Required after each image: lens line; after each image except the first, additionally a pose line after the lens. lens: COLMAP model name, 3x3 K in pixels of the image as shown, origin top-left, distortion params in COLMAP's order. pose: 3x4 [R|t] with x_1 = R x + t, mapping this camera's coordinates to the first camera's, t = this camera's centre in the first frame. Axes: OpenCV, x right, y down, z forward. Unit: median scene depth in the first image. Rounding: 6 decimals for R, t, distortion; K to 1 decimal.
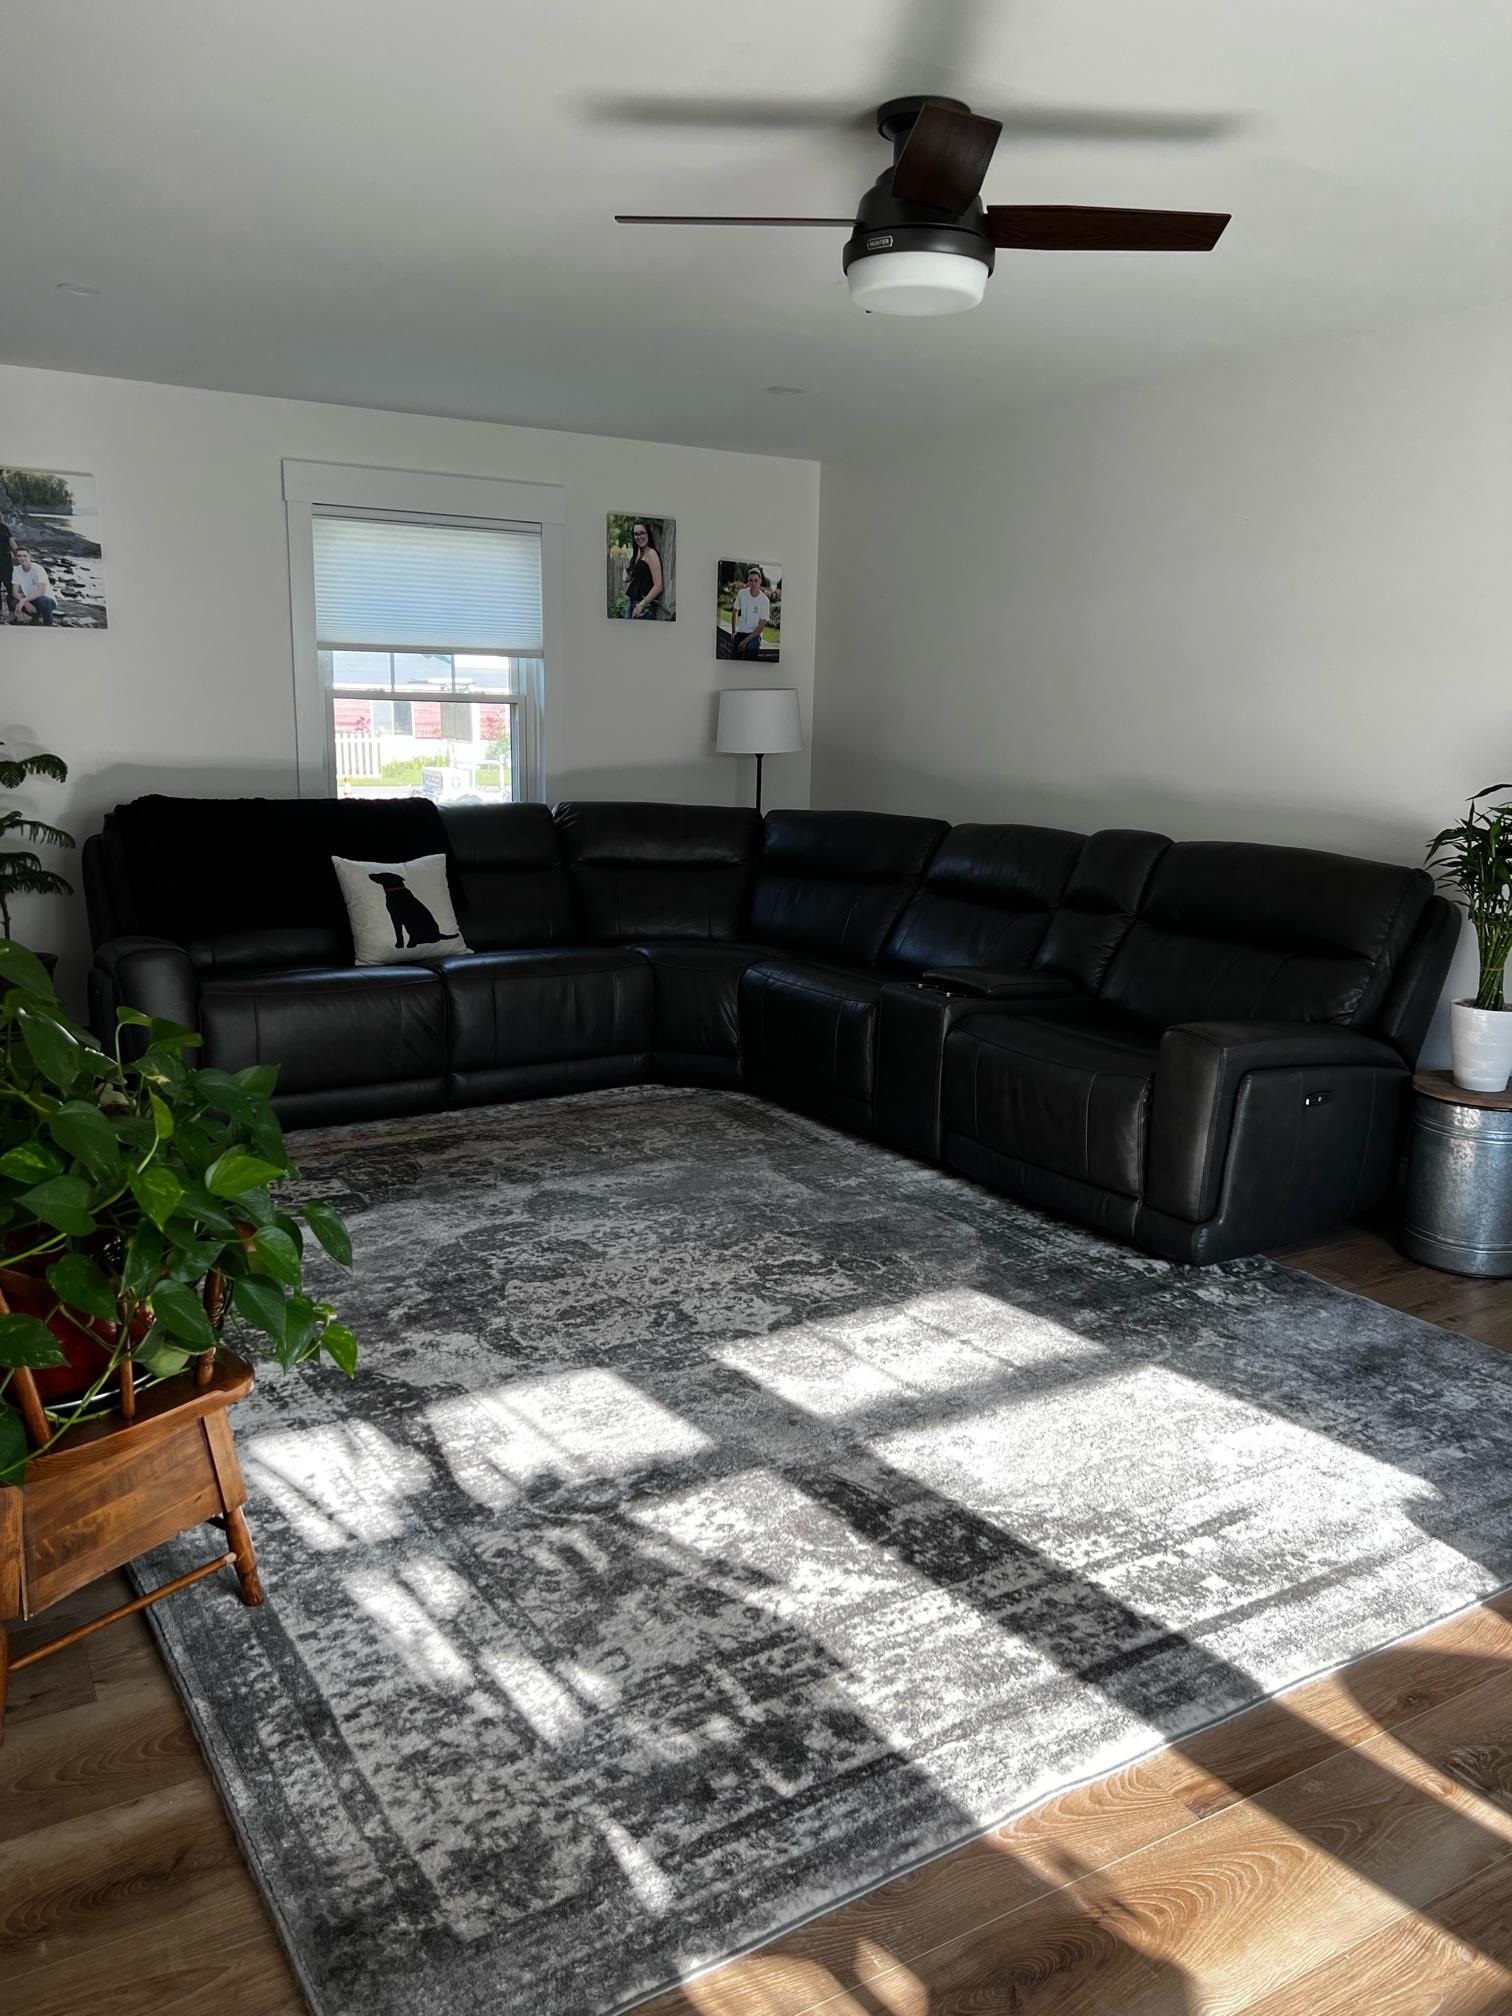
lens RADIAL K [[1491.3, 0, 756.0], [0, 1491.3, 1008.0], [0, 0, 1]] dist [0.062148, -0.087455]
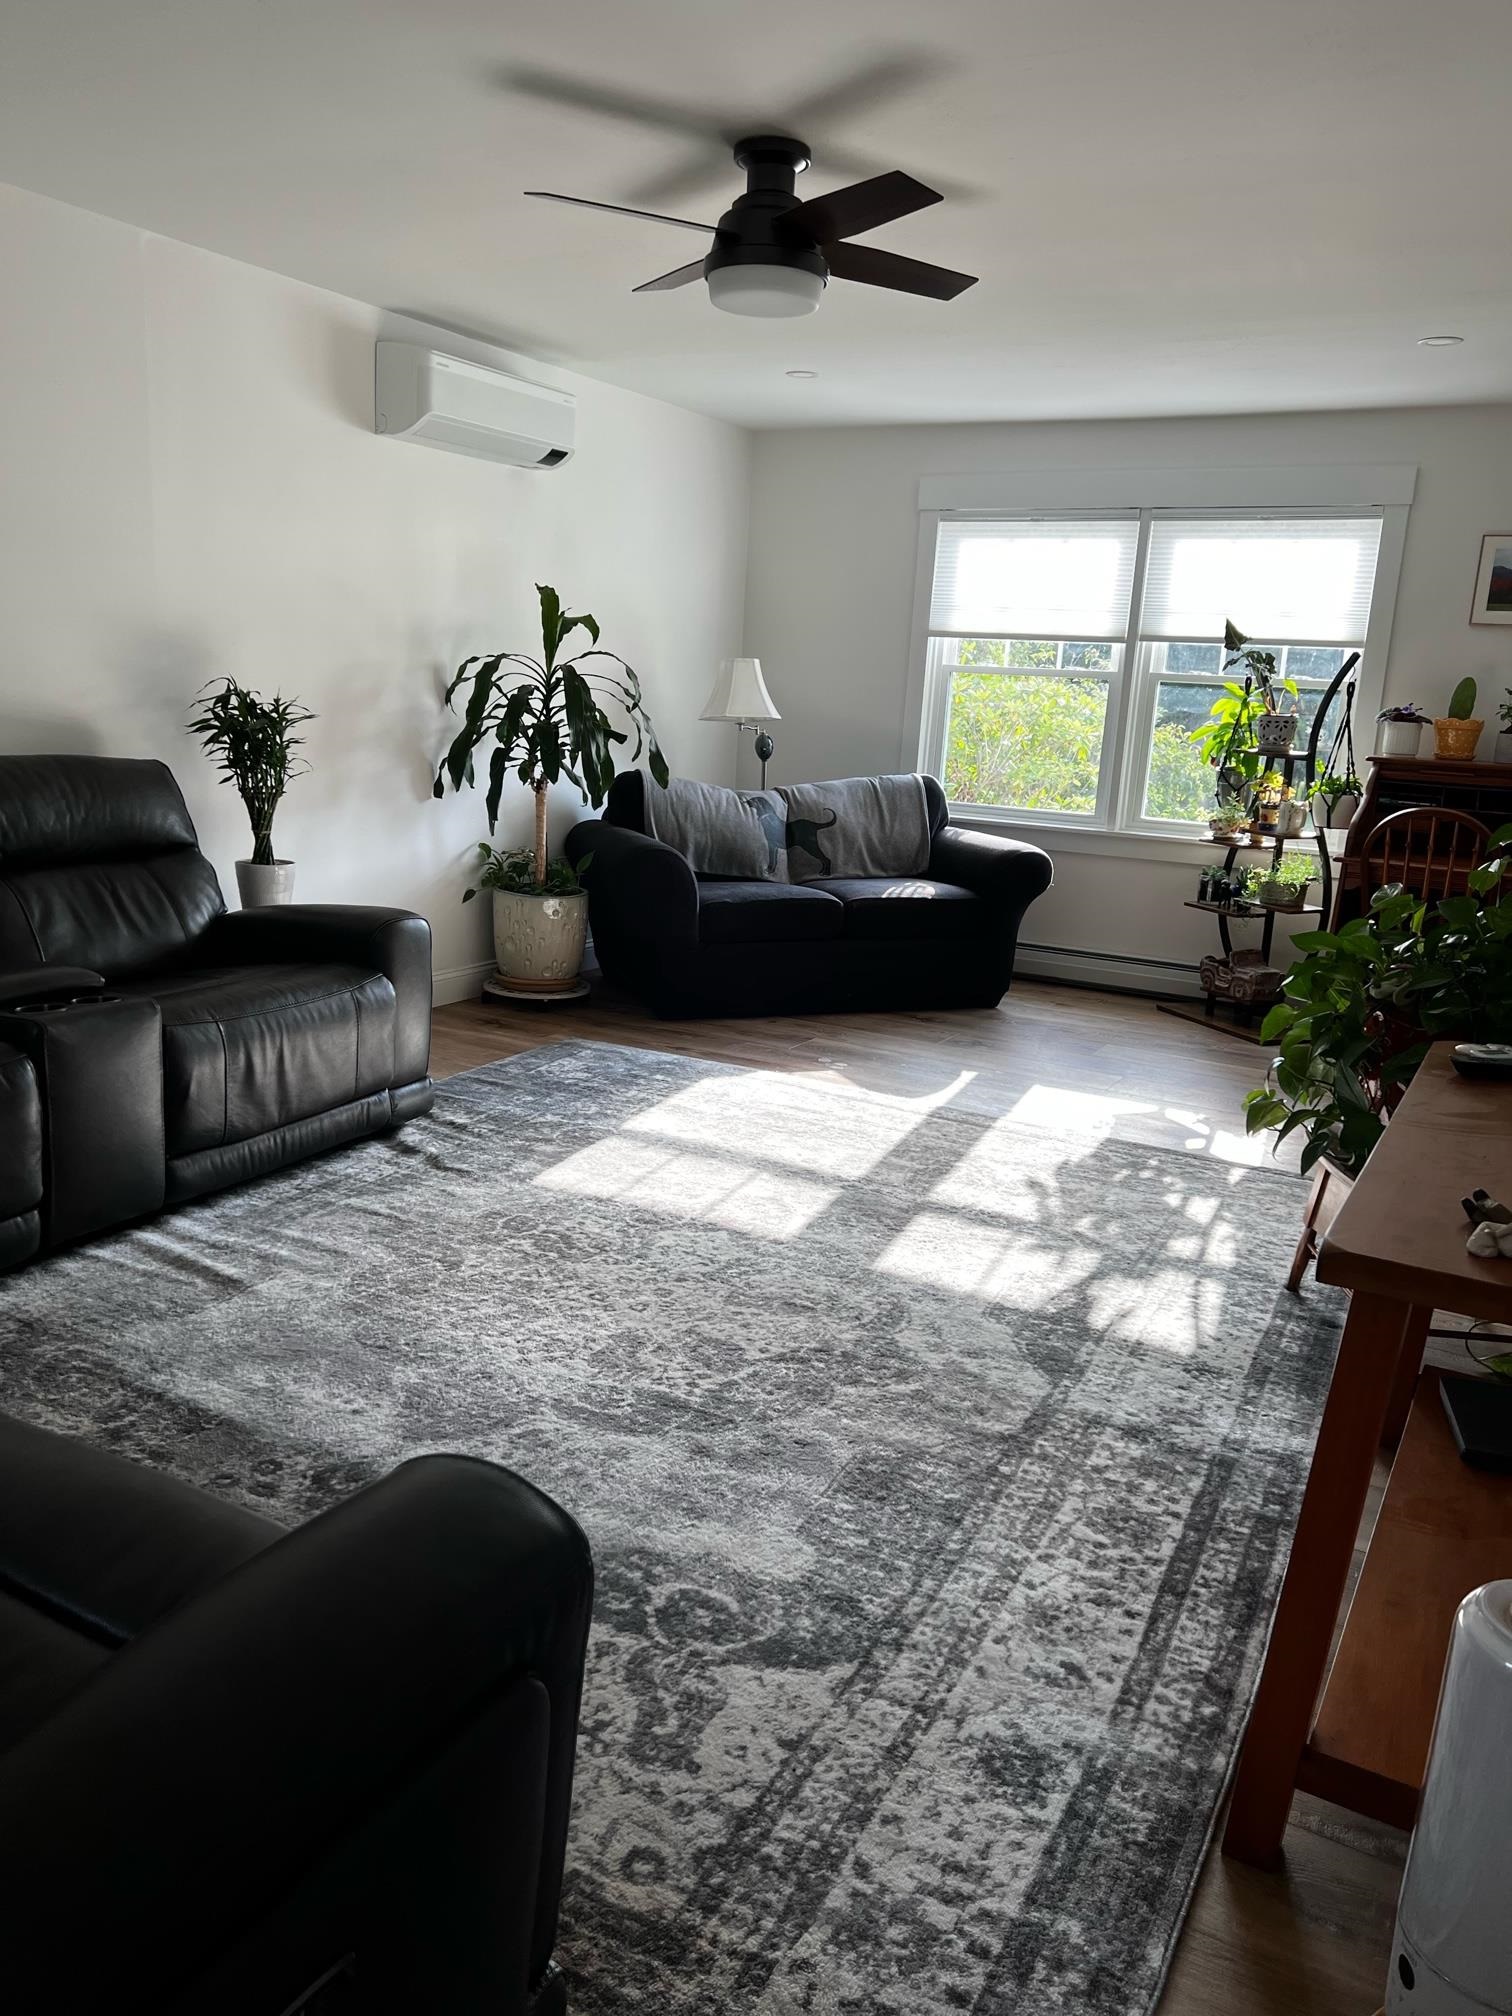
lens RADIAL K [[1491.3, 0, 756.0], [0, 1491.3, 1008.0], [0, 0, 1]] dist [0.062148, -0.087455]
pose [[-0.499737, -0.237254, 0.833051, -0.911220], [0.110832, 0.936335, 0.333156, -0.304098], [-0.859057, 0.258819, -0.441626, 1.497292]]
